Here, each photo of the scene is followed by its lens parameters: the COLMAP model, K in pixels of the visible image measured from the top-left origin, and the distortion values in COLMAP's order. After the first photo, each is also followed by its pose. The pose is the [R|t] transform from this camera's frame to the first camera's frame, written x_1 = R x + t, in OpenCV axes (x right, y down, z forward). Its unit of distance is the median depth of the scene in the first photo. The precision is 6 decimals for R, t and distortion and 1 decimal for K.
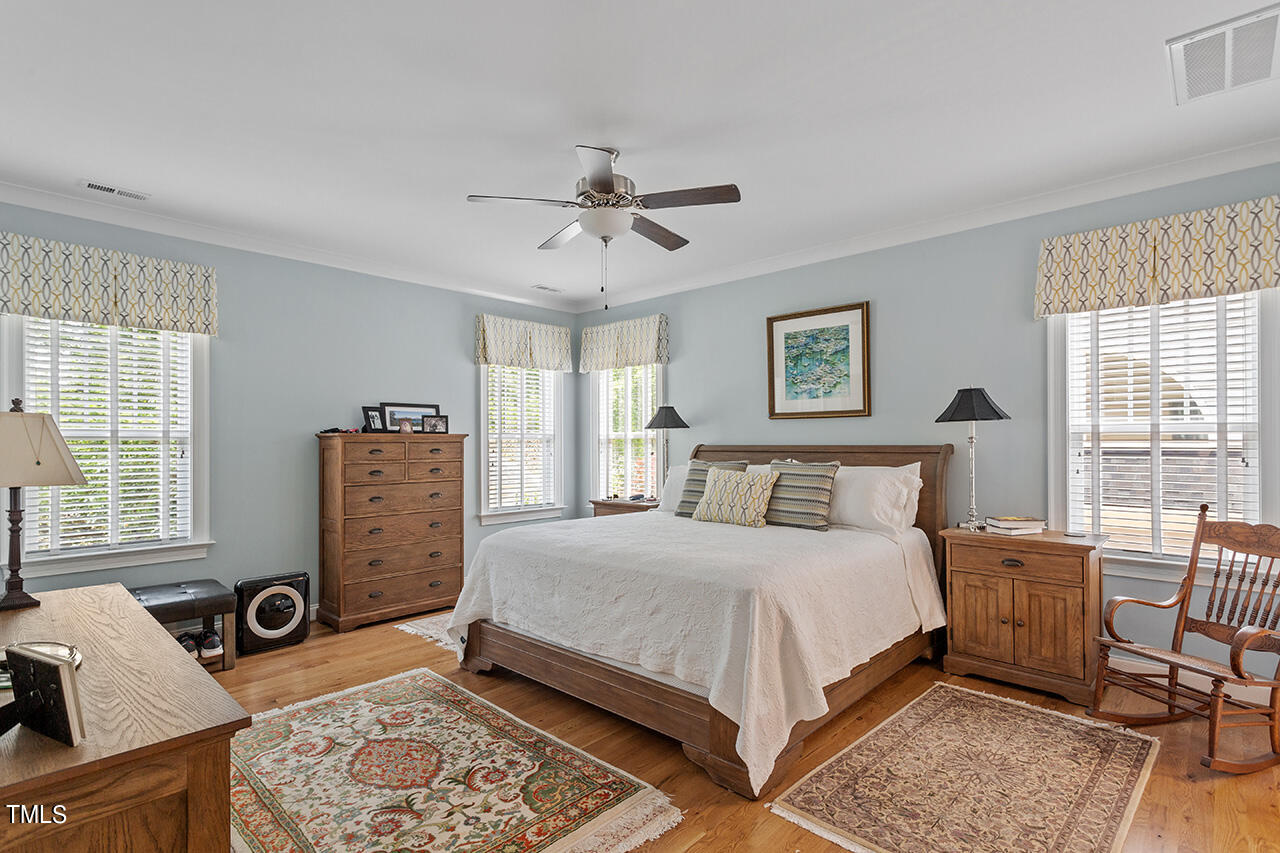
lens RADIAL K [[614.7, 0, 634.0], [0, 614.7, 436.8], [0, 0, 1]] dist [0.005511, -0.001797]
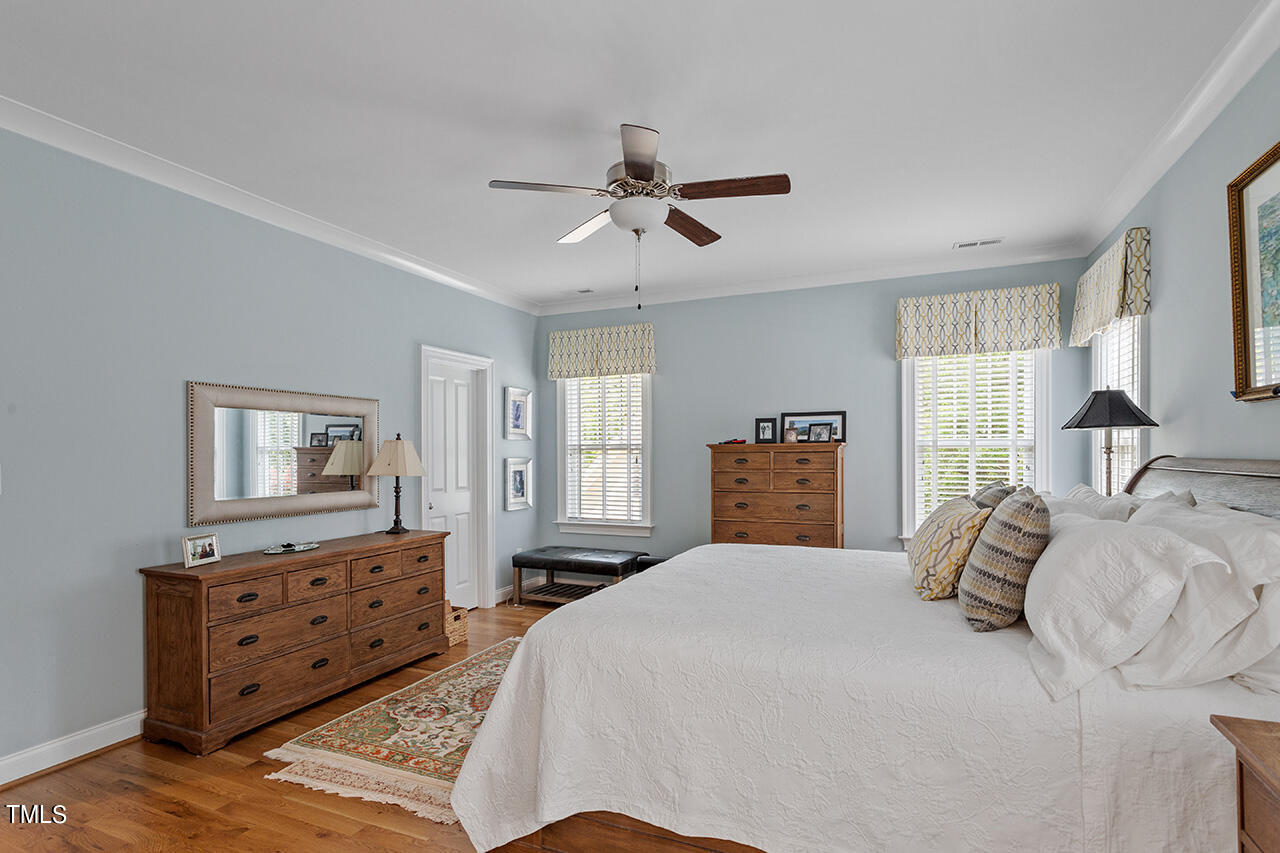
lens RADIAL K [[614.7, 0, 596.8], [0, 614.7, 450.7], [0, 0, 1]] dist [0.005511, -0.001797]
pose [[0.340979, -0.002308, -0.940068, 0.483108], [0.012210, 0.999924, 0.001974, 0.001137], [0.939992, -0.012151, 0.340981, 0.381916]]
